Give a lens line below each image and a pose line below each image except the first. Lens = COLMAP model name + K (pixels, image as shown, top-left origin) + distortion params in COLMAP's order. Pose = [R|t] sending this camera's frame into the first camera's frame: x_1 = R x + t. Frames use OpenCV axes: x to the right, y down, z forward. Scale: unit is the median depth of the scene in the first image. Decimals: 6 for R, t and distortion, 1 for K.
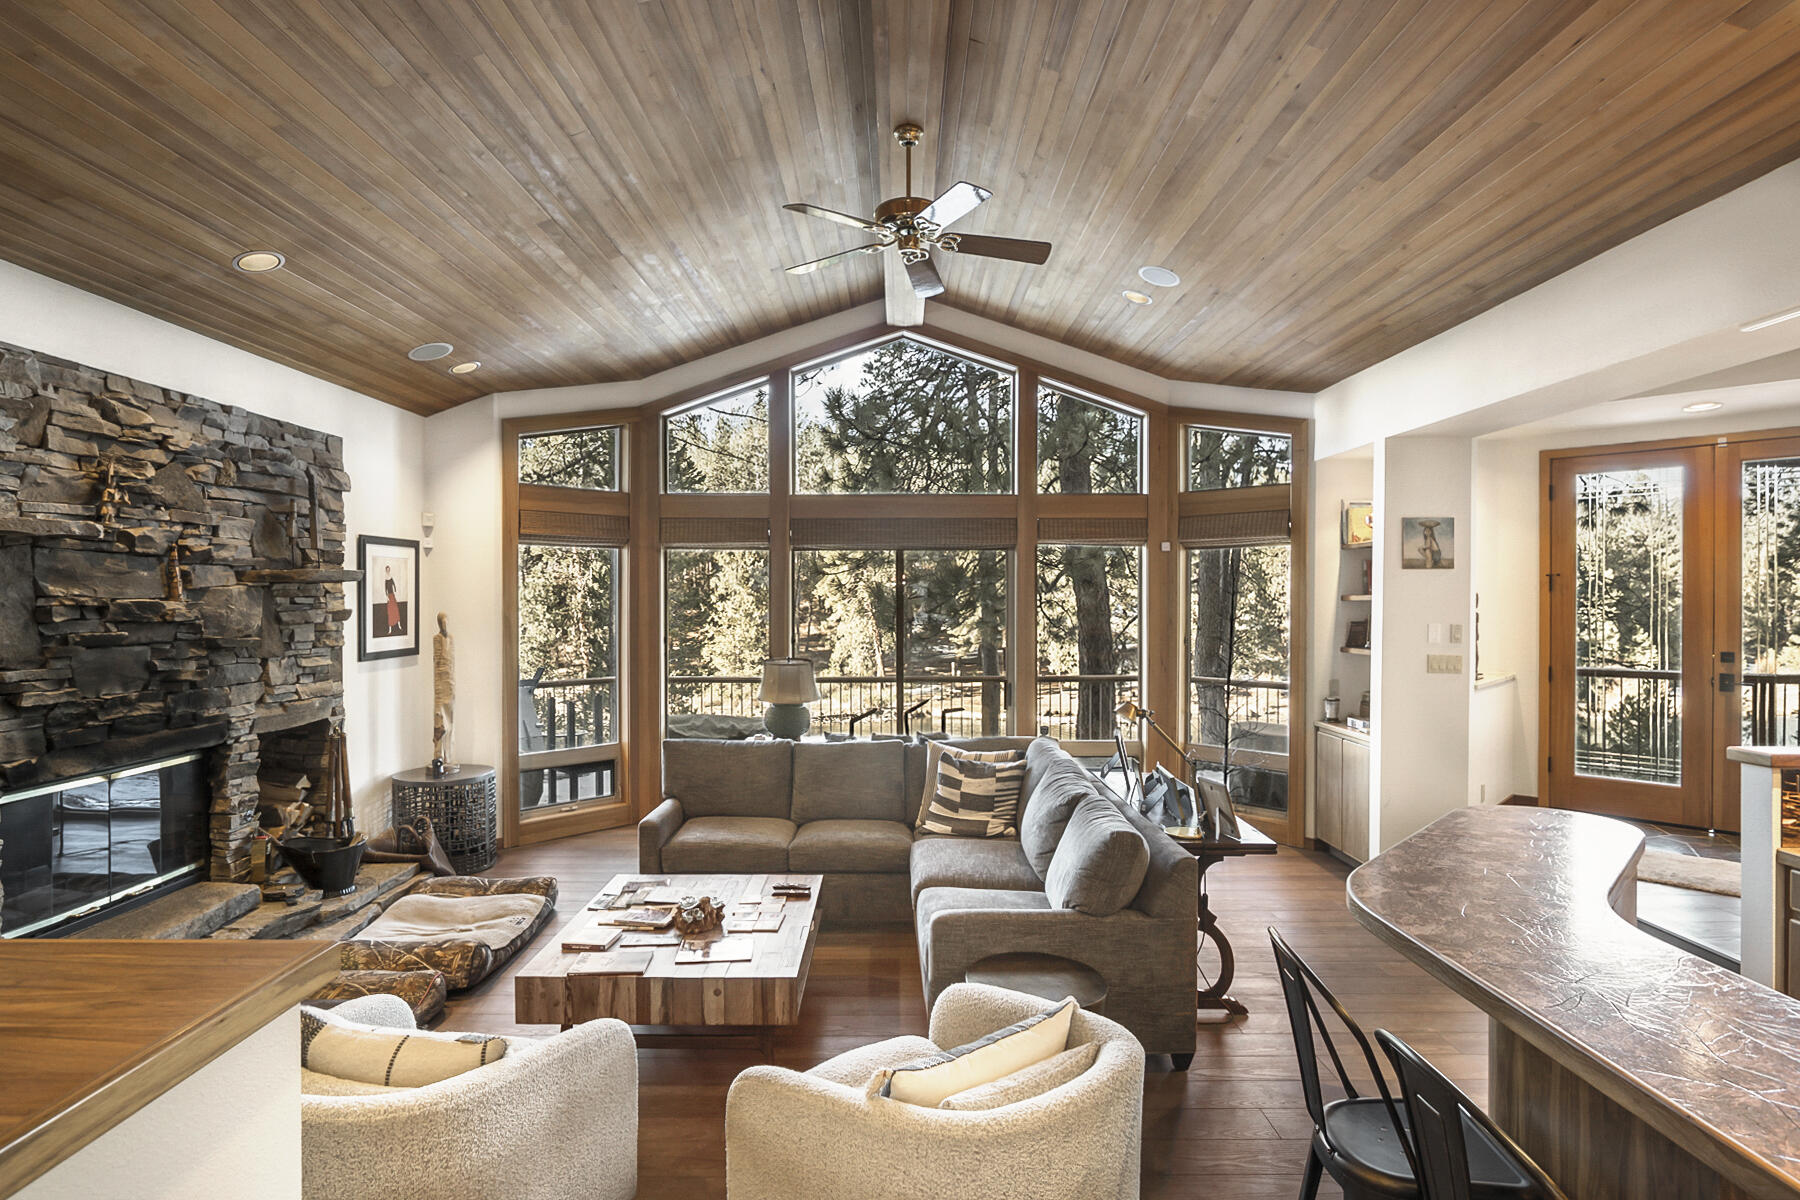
lens RADIAL K [[914.1, 0, 897.6], [0, 914.1, 605.5], [0, 0, 1]] dist [-0.020974, 0.009896]
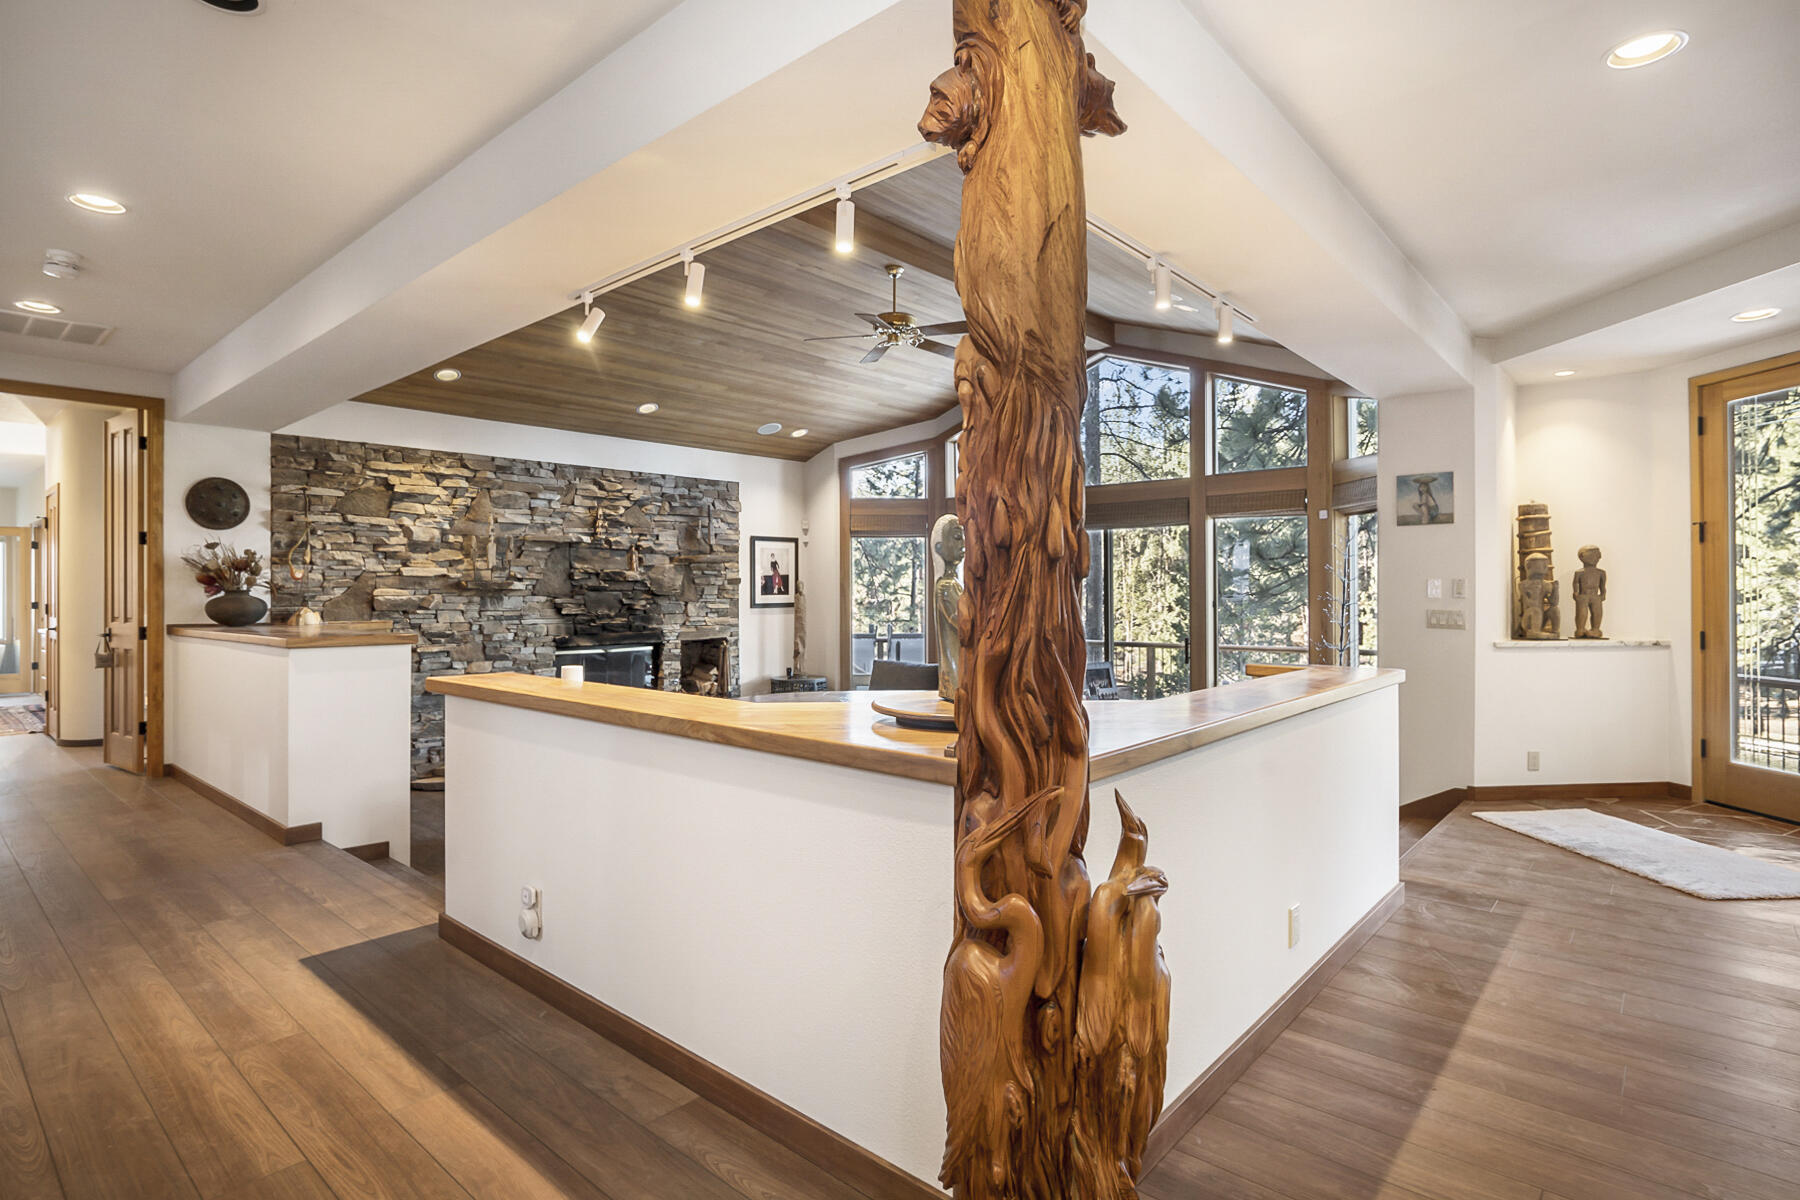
lens RADIAL K [[914.1, 0, 895.5], [0, 914.1, 587.8], [0, 0, 1]] dist [-0.020974, 0.009896]
pose [[0.748277, -0.005451, -0.663364, 0.895036], [-0.002103, 0.999942, -0.010589, 0.045812], [0.663383, 0.009319, 0.748222, -0.156644]]
